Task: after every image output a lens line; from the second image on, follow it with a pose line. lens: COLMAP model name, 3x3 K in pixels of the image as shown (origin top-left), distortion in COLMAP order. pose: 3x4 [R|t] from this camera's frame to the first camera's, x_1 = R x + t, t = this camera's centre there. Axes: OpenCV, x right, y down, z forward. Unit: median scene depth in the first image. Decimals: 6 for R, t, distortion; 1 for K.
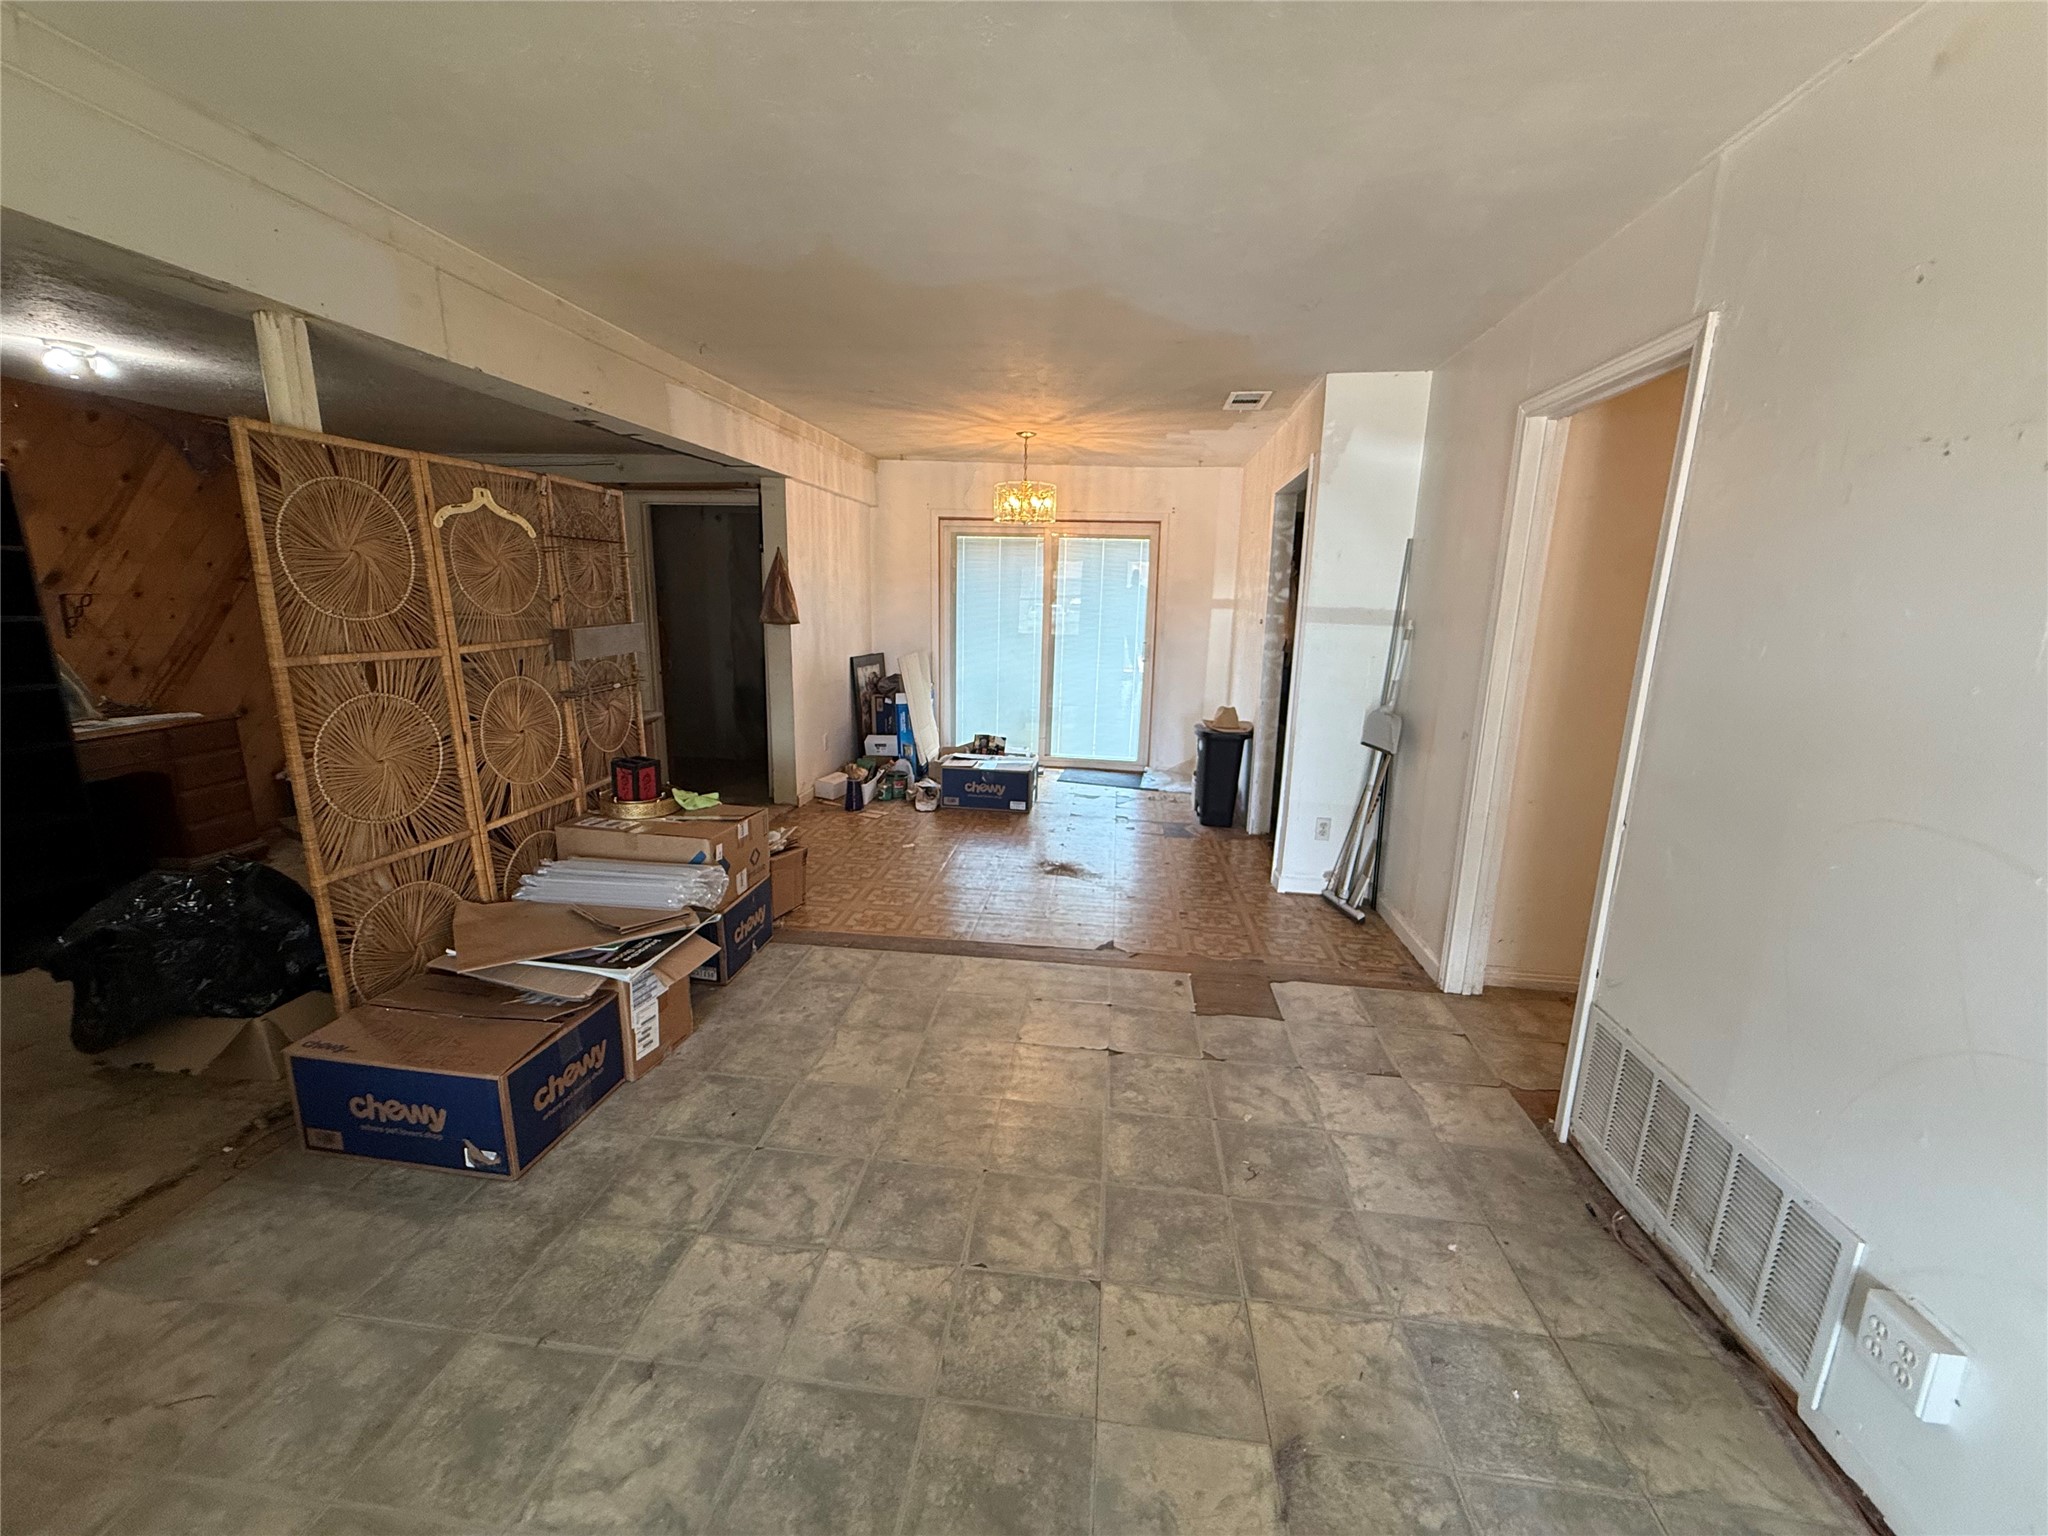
lens RADIAL K [[819.2, 0, 1019.7], [0, 819.2, 767.6], [0, 0, 1]] dist [0.000821, 0.000319]
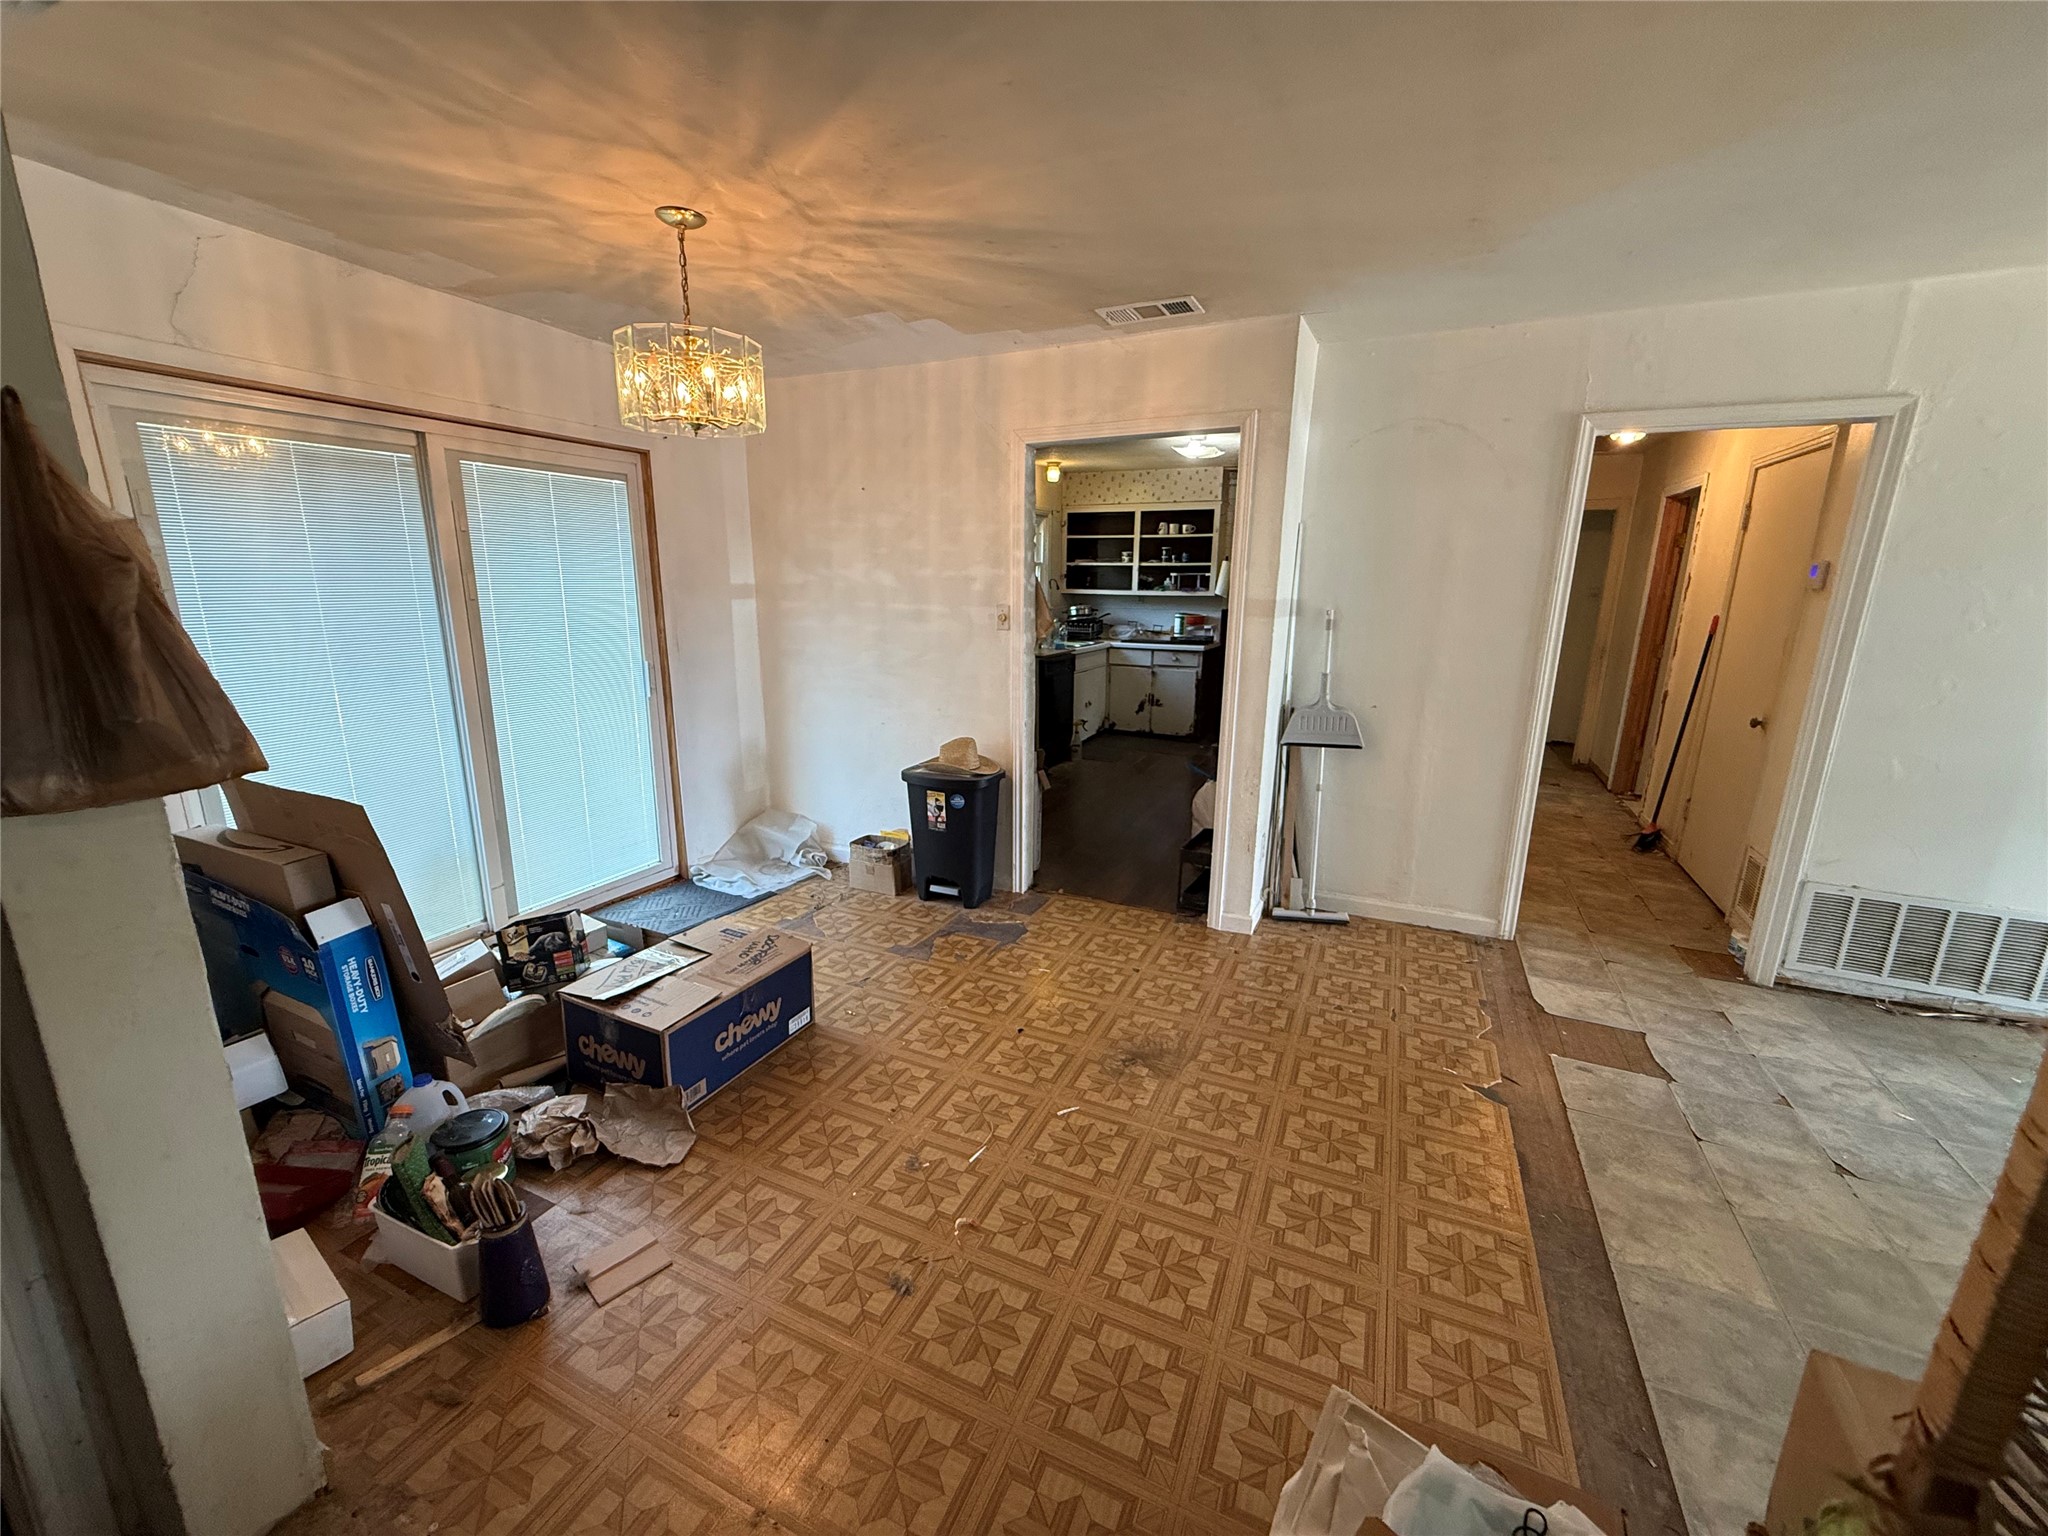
lens RADIAL K [[819.2, 0, 1019.7], [0, 819.2, 767.6], [0, 0, 1]] dist [0.000821, 0.000319]
pose [[0.310983, -0.237403, 0.920288, -0.797889], [0.195435, 0.963581, 0.182530, -0.346975], [-0.930105, 0.123093, 0.346054, 1.442369]]
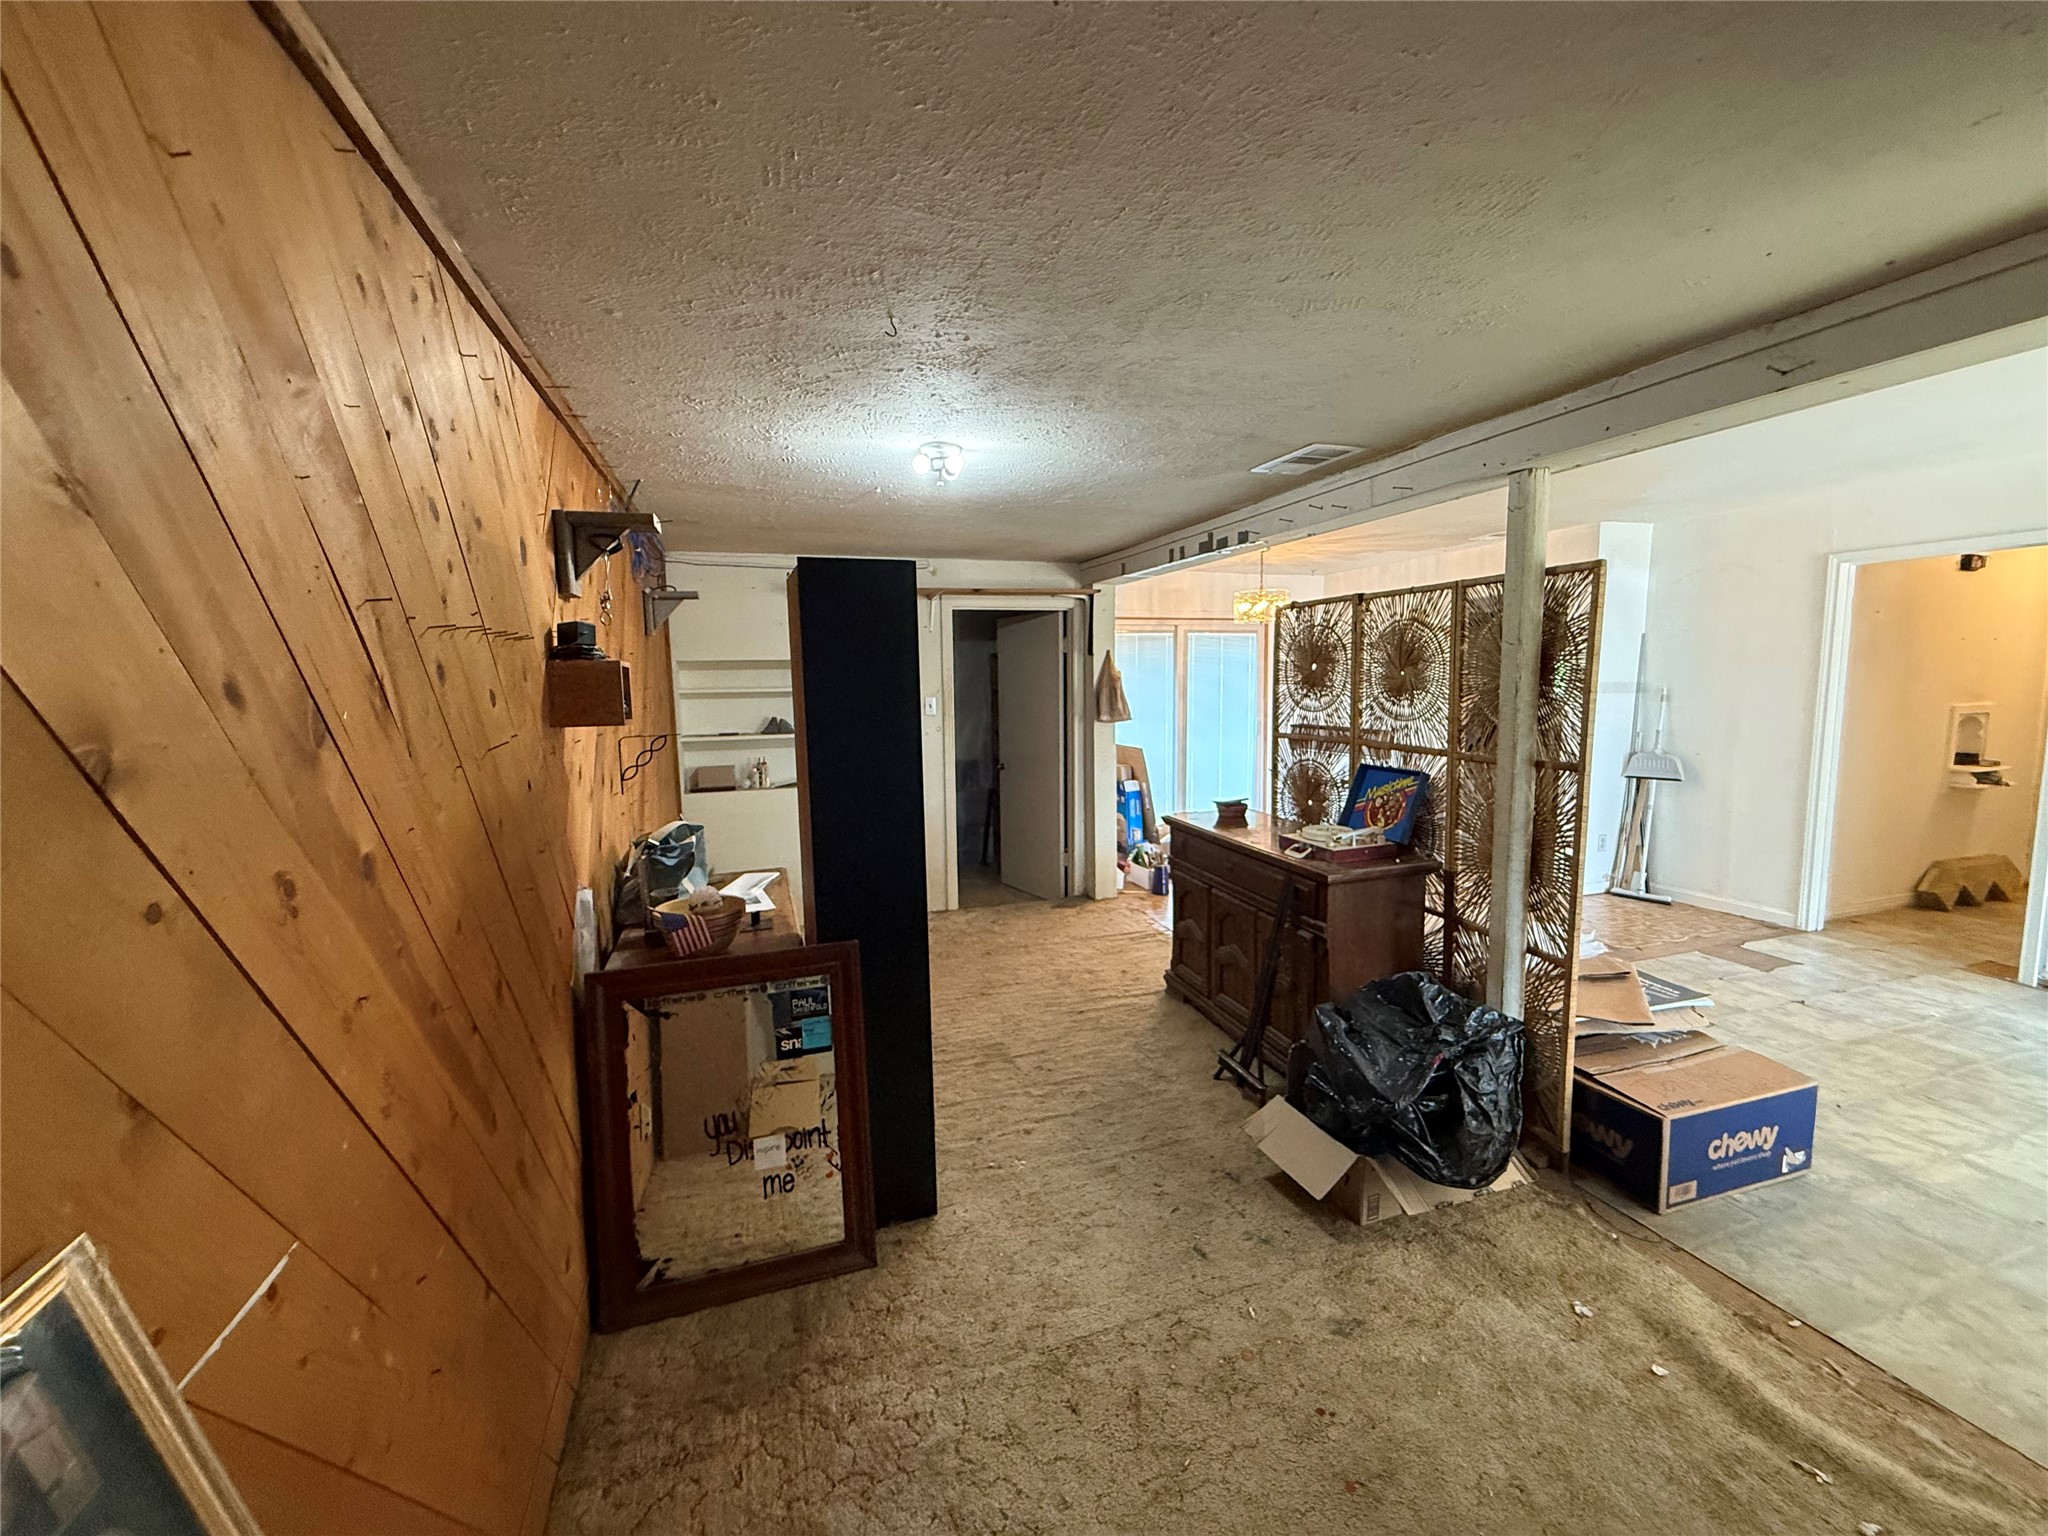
lens RADIAL K [[819.2, 0, 1019.7], [0, 819.2, 767.6], [0, 0, 1]] dist [0.000821, 0.000319]
pose [[0.903064, -0.086775, 0.420649, -1.648046], [0.128606, 0.989074, -0.072062, -0.117051], [-0.409800, 0.119175, 0.904357, 0.239689]]
